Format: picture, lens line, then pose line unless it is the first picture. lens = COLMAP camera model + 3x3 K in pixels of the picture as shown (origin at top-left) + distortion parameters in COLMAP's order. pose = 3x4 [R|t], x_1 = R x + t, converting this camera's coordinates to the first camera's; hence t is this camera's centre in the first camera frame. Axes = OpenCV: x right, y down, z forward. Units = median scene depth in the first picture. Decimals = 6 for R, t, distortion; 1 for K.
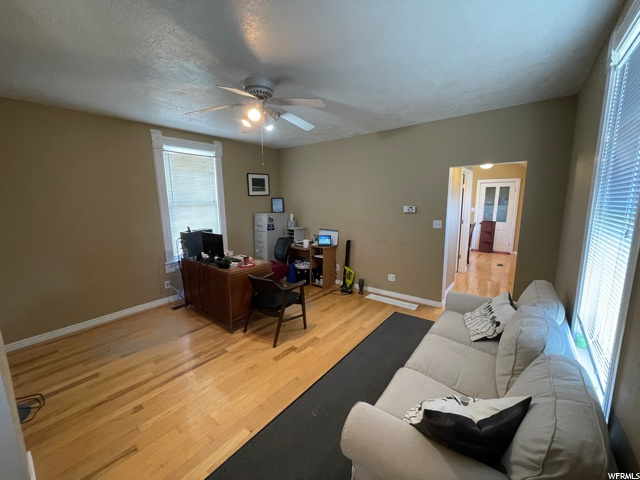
lens RADIAL K [[257.5, 0, 318.4], [0, 257.5, 239.3], [0, 0, 1]] dist [-0.003131, -0.000308]
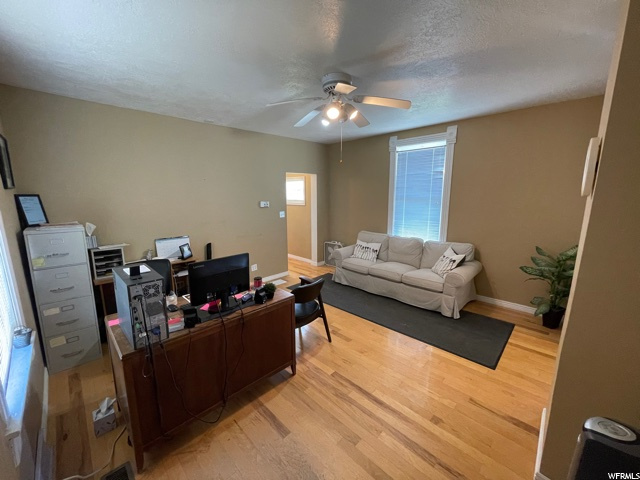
lens RADIAL K [[257.5, 0, 318.4], [0, 257.5, 239.3], [0, 0, 1]] dist [-0.003131, -0.000308]
pose [[0.104855, -0.169847, 0.979876, -0.855828], [0.155714, 0.975959, 0.152506, -0.106422], [-0.982221, 0.136589, 0.128781, 0.667143]]
